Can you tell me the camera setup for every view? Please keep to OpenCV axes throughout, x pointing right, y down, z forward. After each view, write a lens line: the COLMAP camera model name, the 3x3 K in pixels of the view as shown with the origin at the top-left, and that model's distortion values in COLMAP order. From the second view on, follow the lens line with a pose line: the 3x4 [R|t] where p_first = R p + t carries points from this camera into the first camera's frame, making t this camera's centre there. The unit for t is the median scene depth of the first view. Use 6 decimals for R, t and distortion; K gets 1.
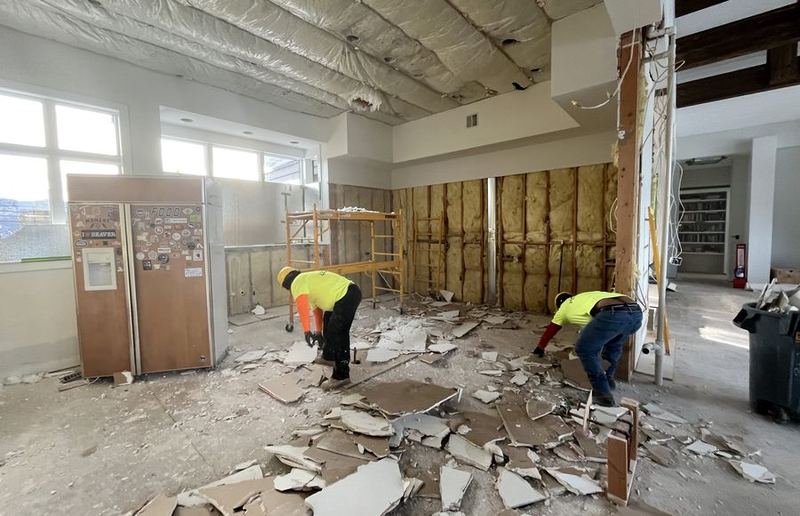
lens RADIAL K [[325.9, 0, 399.4], [0, 325.9, 252.0], [0, 0, 1]] dist [-0.002179, -0.000443]
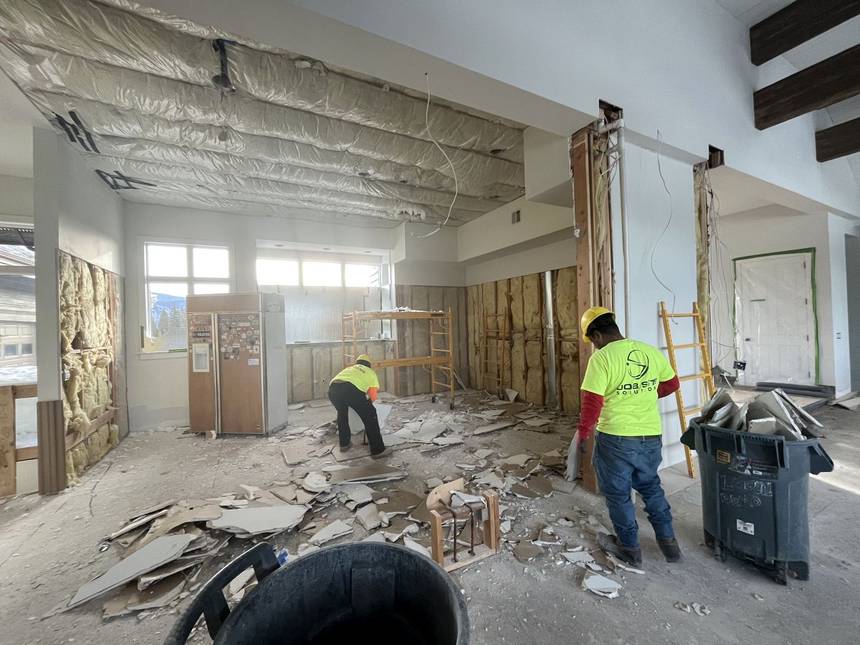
lens RADIAL K [[352.5, 0, 430.0], [0, 352.5, 325.5], [0, 0, 1]] dist [-0.003172, -0.000616]
pose [[0.933063, -0.008766, -0.359607, 0.436832], [-0.012173, 0.998361, -0.055921, -0.012316], [0.359507, 0.056555, 0.931427, -0.088235]]
